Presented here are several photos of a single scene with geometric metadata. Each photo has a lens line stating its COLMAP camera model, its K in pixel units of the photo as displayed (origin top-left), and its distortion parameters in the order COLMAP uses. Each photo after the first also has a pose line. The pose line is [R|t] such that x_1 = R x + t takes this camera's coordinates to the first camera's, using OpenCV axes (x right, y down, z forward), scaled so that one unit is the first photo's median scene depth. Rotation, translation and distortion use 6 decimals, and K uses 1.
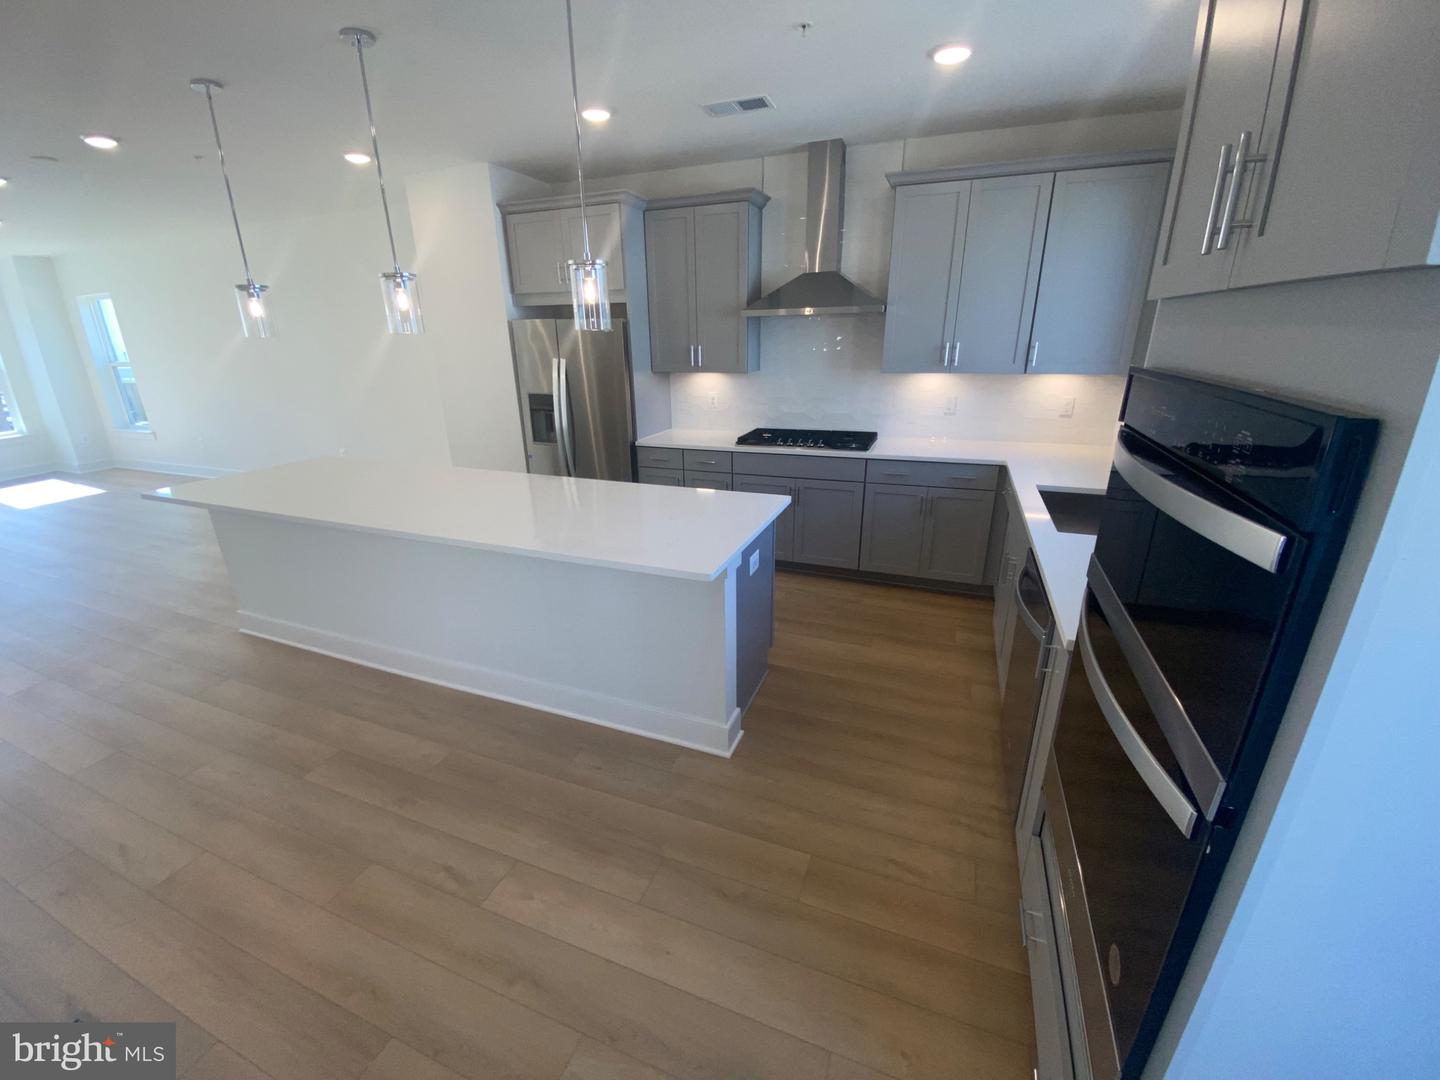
lens RADIAL K [[579.1, 0, 724.1], [0, 579.1, 541.0], [0, 0, 1]] dist [0.042862, -0.035000]
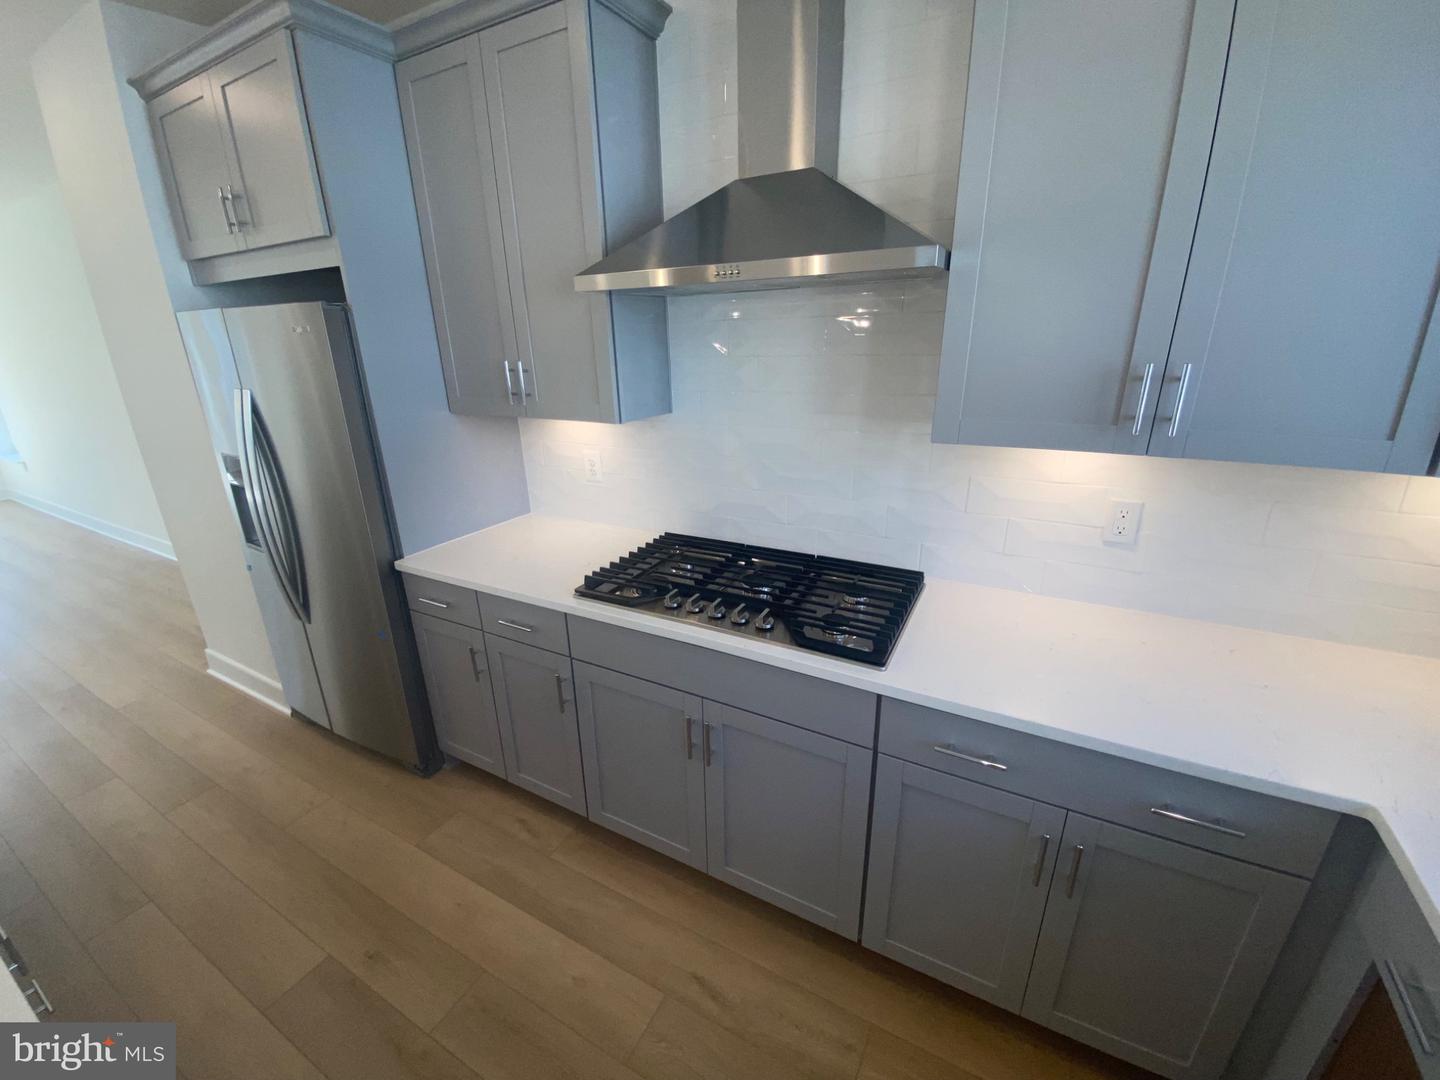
lens RADIAL K [[579.1, 0, 724.1], [0, 579.1, 541.0], [0, 0, 1]] dist [0.042862, -0.035000]
pose [[0.994548, 0.029256, -0.100088, 0.168874], [-0.028755, 0.999566, 0.006448, -0.212454], [0.100233, -0.003535, 0.994958, 0.589271]]
